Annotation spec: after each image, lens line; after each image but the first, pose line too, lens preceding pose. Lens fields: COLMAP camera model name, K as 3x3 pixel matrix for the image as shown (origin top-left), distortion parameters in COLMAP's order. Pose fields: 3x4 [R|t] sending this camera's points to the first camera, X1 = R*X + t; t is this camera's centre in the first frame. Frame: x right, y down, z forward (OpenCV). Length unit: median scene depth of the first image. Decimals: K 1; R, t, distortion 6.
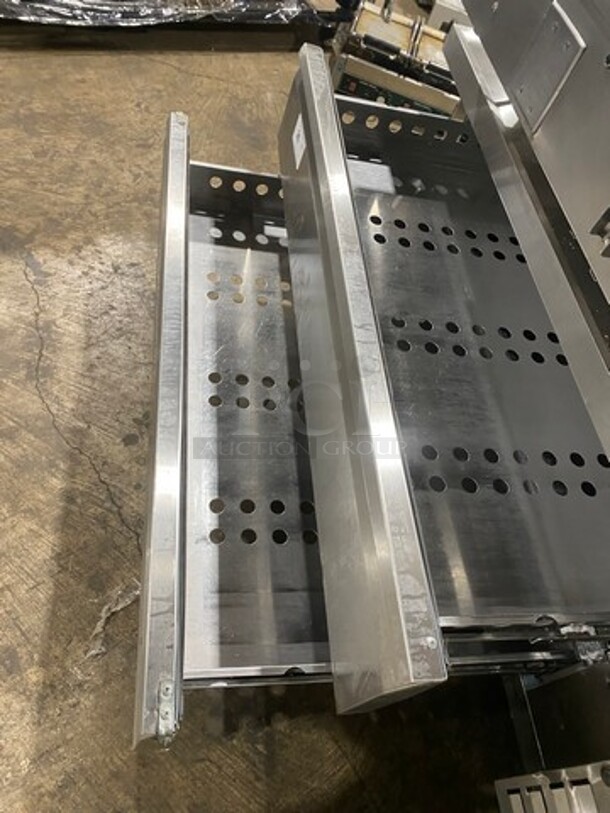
lens RADIAL K [[613.0, 0, 304.4], [0, 613.0, 405.5], [0, 0, 1]] dist [0.004699, -0.001039]
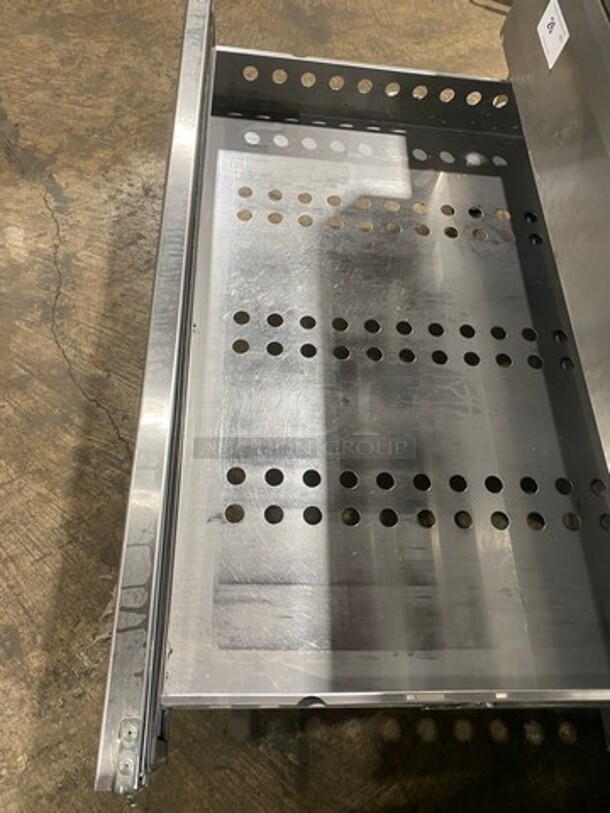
lens RADIAL K [[613.0, 0, 304.1], [0, 613.0, 407.9], [0, 0, 1]] dist [0.004699, -0.001039]
pose [[0.988739, 0.010103, -0.149307, 0.059329], [0.005900, 0.994311, 0.106355, -0.011349], [0.149532, -0.106038, 0.983054, 0.191633]]
